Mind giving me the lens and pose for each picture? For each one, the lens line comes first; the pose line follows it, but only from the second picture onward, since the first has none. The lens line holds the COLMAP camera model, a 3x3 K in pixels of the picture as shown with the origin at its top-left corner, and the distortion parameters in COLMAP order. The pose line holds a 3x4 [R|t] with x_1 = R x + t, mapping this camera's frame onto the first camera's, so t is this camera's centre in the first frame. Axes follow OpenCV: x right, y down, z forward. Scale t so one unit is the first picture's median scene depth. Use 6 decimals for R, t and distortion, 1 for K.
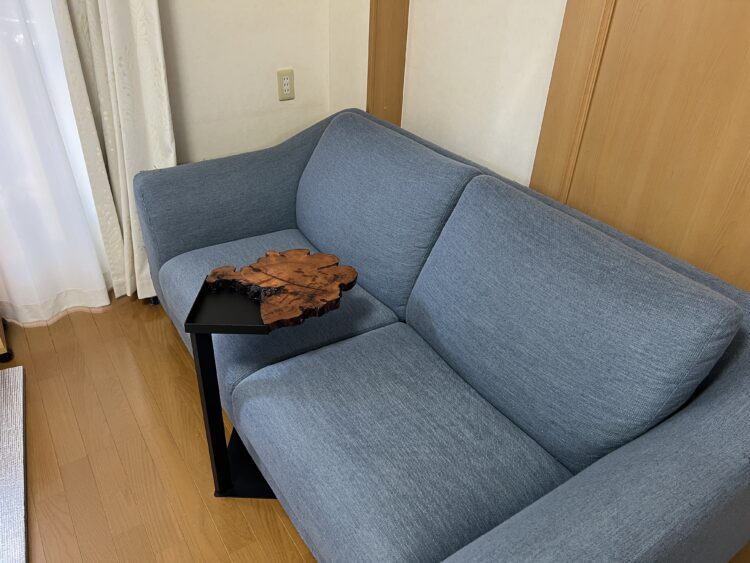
lens RADIAL K [[566.2, 0, 373.8], [0, 566.2, 280.9], [0, 0, 1]] dist [0.041211, -0.052382]
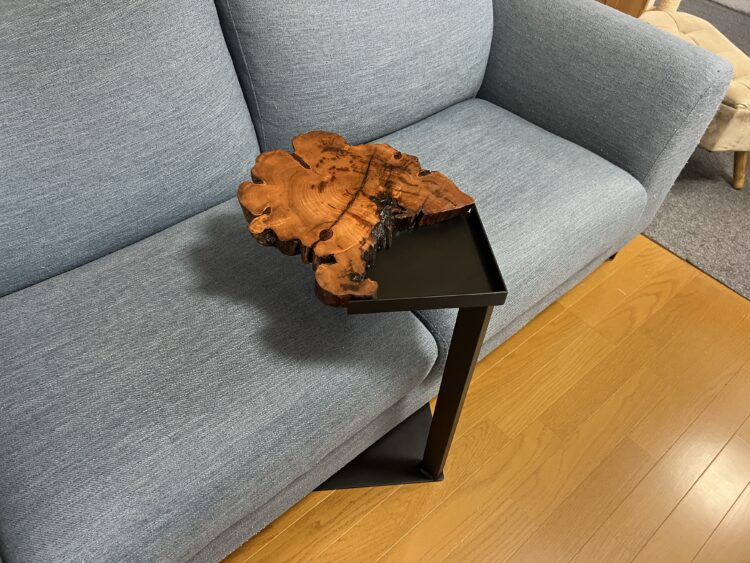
lens RADIAL K [[566.2, 0, 370.4], [0, 566.2, 275.5], [0, 0, 1]] dist [0.041211, -0.052382]
pose [[-0.115771, -0.755499, 0.644840, -0.547737], [0.476795, 0.527249, 0.703331, -0.333372], [-0.871357, 0.388882, 0.299178, 0.756999]]
